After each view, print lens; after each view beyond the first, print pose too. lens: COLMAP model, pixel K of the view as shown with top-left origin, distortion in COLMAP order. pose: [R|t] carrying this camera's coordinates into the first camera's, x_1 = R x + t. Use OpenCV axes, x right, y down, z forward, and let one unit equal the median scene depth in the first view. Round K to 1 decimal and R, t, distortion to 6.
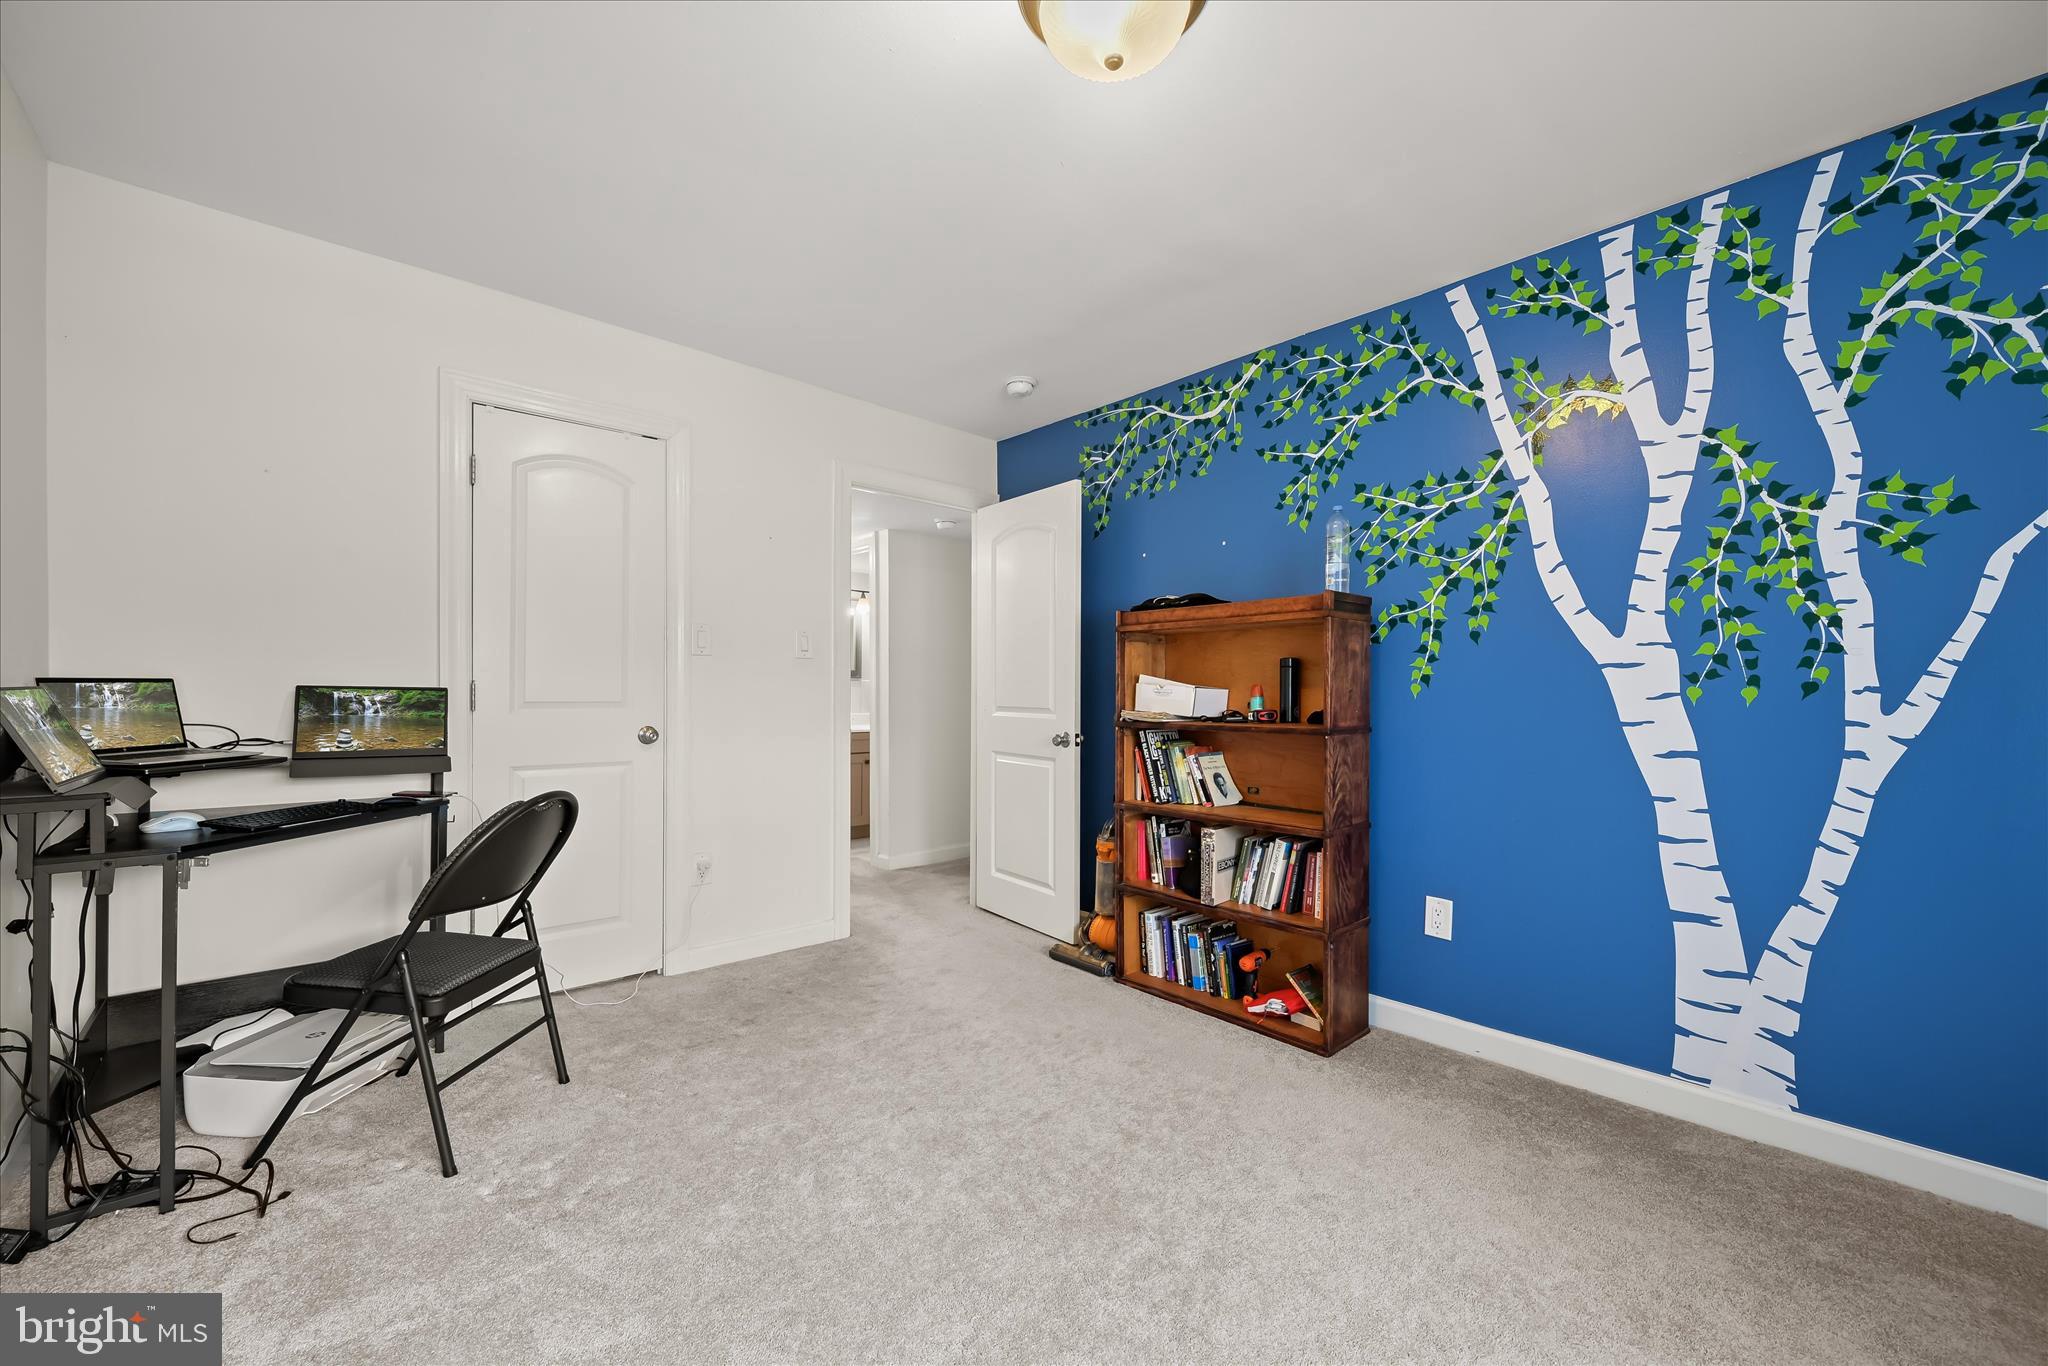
lens RADIAL K [[828.6, 0, 1024.0], [0, 828.6, 683.0], [0, 0, 1]] dist [-0.000127, -0.000095]
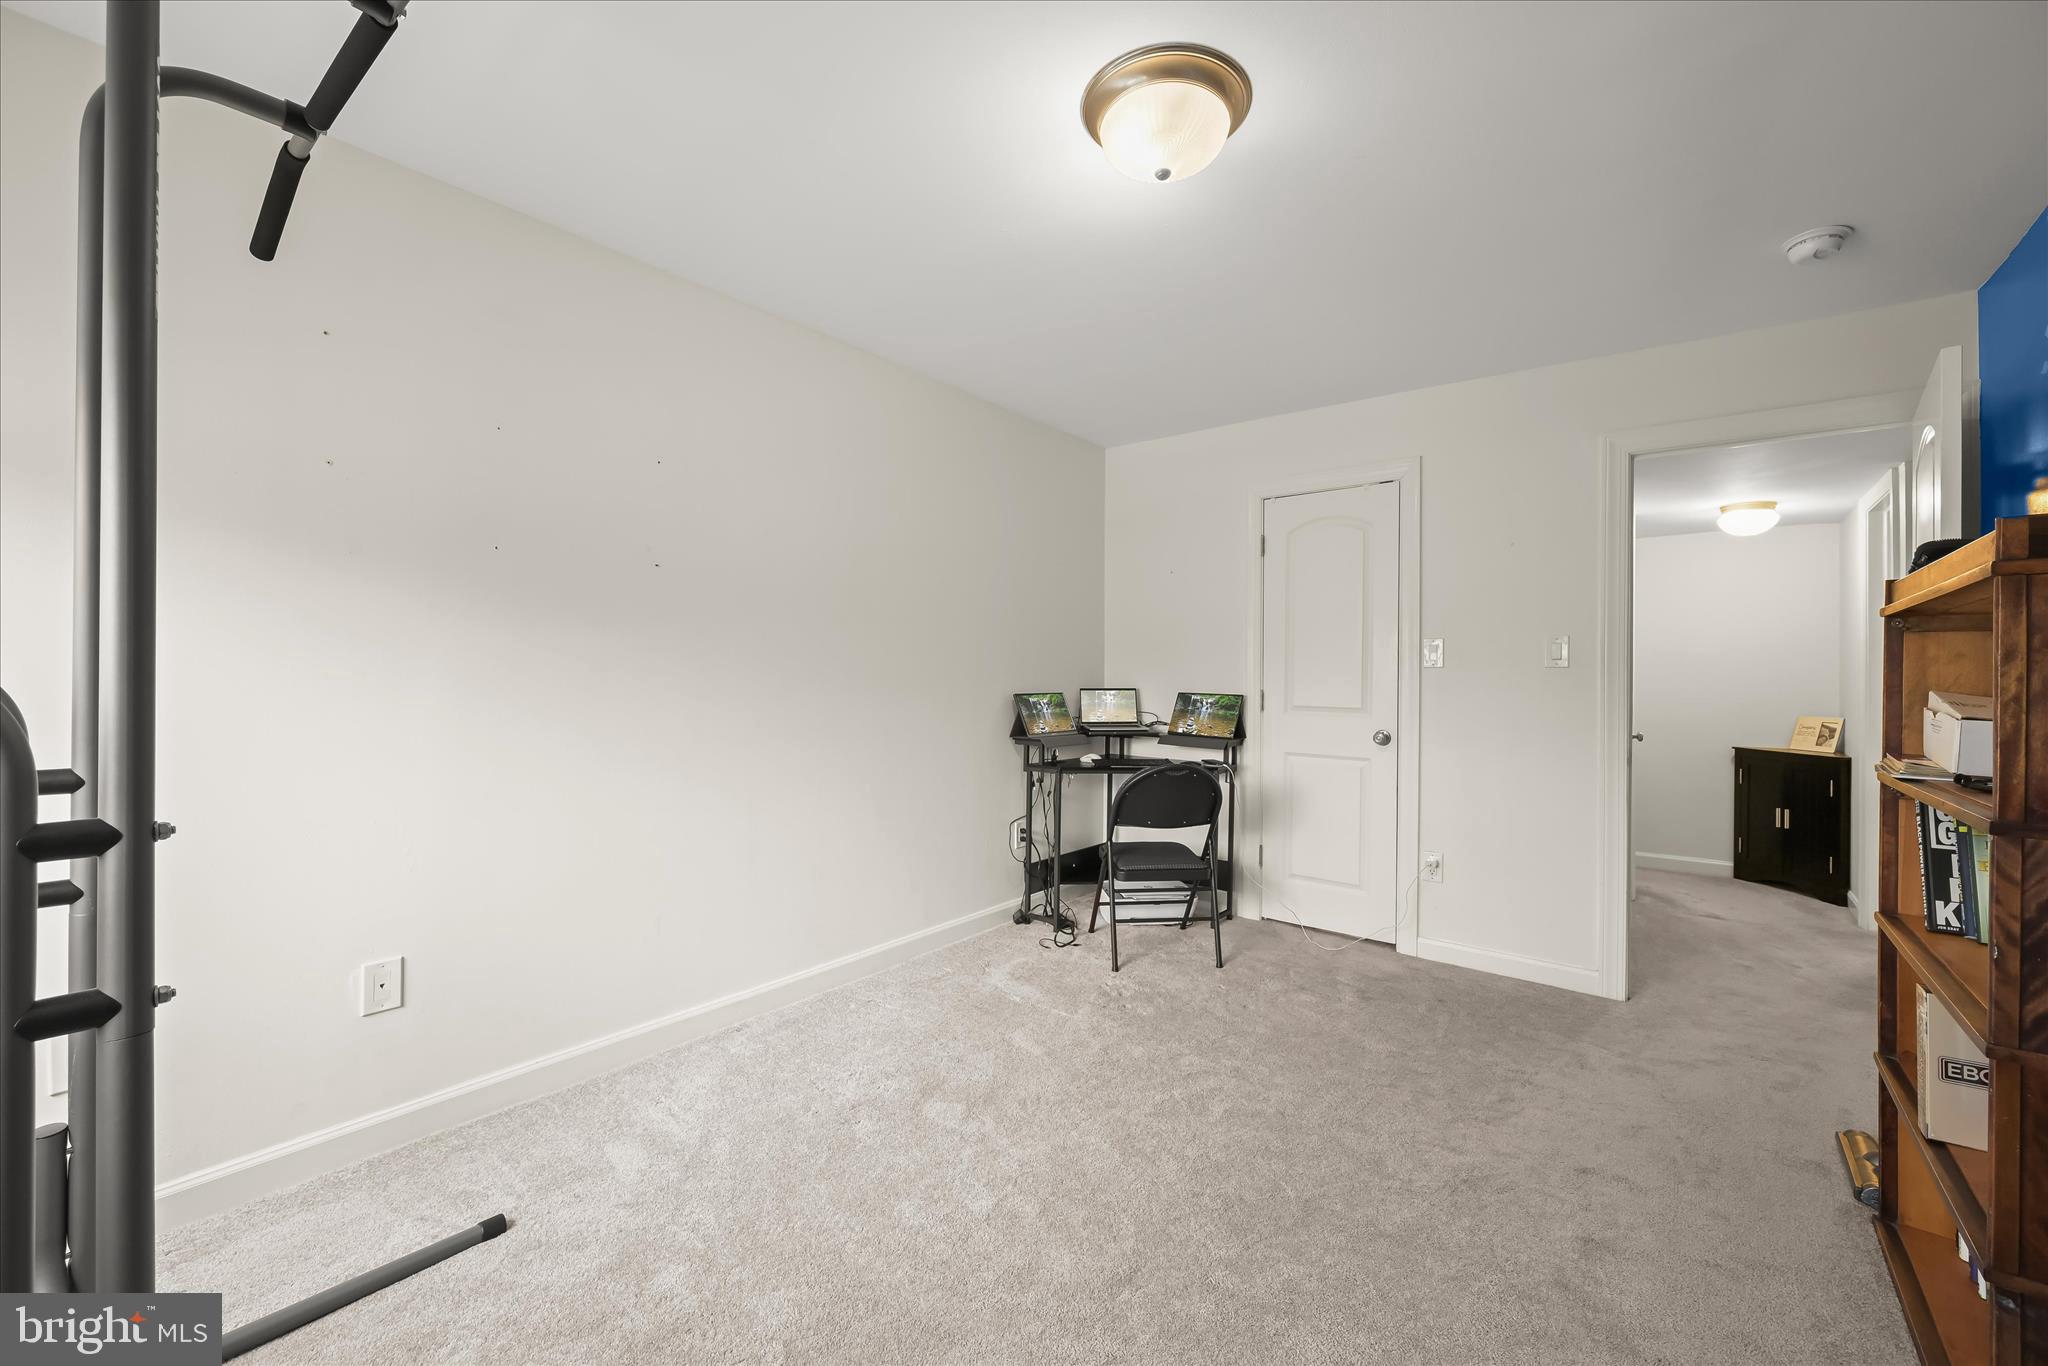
lens RADIAL K [[828.6, 0, 1024.0], [0, 828.6, 683.0], [0, 0, 1]] dist [-0.000127, -0.000095]
pose [[0.135709, 0.002523, -0.990746, 0.769228], [-0.004998, 0.999986, 0.001862, -0.017161], [0.990736, 0.004699, 0.135720, 0.421946]]
